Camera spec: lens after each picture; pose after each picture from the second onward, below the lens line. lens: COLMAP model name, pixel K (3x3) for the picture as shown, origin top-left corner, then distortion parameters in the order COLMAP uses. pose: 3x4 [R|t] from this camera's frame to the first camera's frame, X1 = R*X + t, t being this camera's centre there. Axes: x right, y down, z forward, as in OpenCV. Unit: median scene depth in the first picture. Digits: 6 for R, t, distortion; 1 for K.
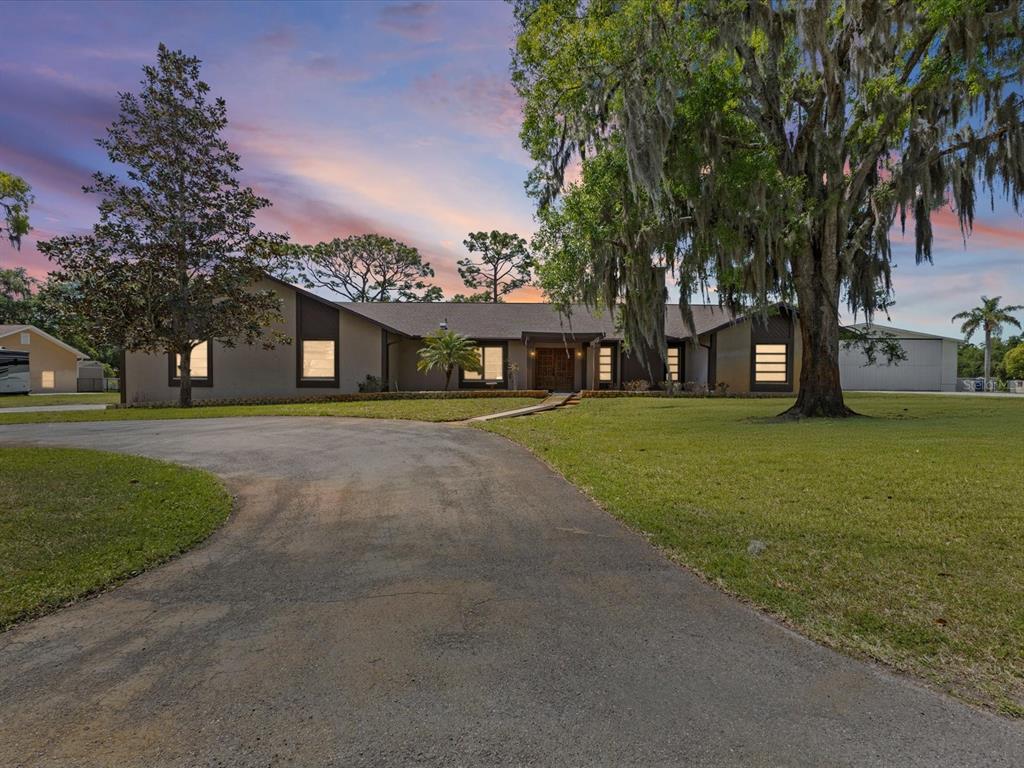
lens RADIAL K [[496.9, 0, 521.0], [0, 496.9, 383.4], [0, 0, 1]] dist [-0.003185, -0.001064]
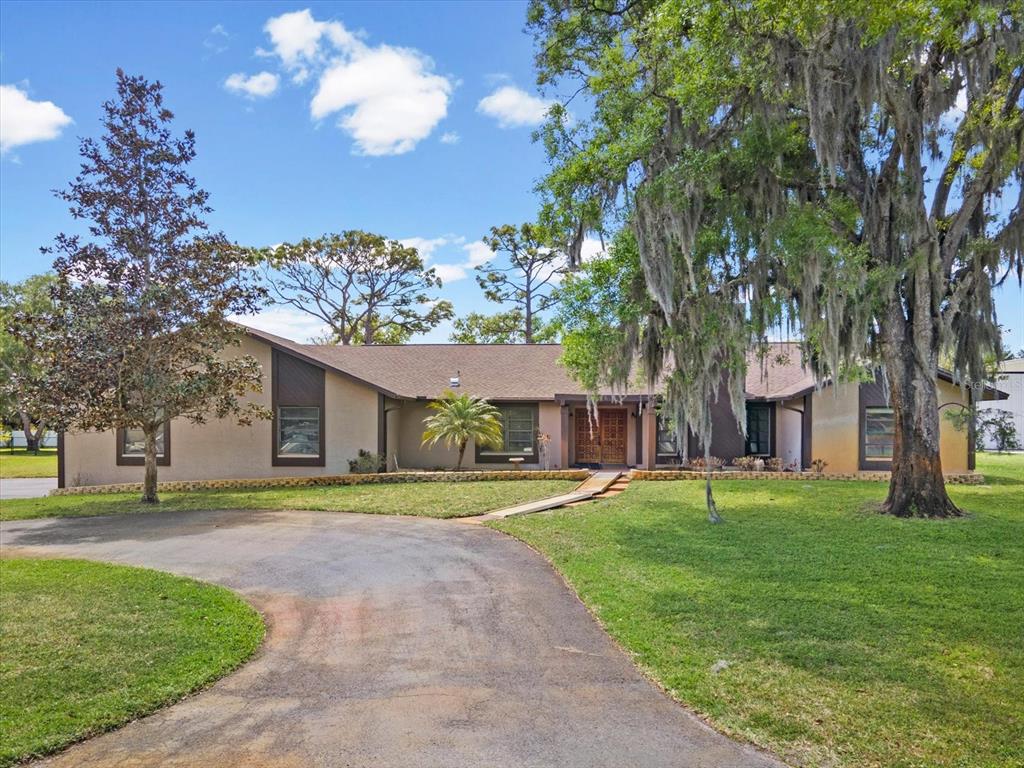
lens RADIAL K [[759.6, 0, 517.6], [0, 759.6, 420.2], [0, 0, 1]] dist [0.013182, 0.016100]
pose [[0.997213, -0.007189, -0.074266, 0.049038], [0.006736, 0.999957, -0.006343, -0.085535], [0.074309, 0.005825, 0.997218, -0.293789]]
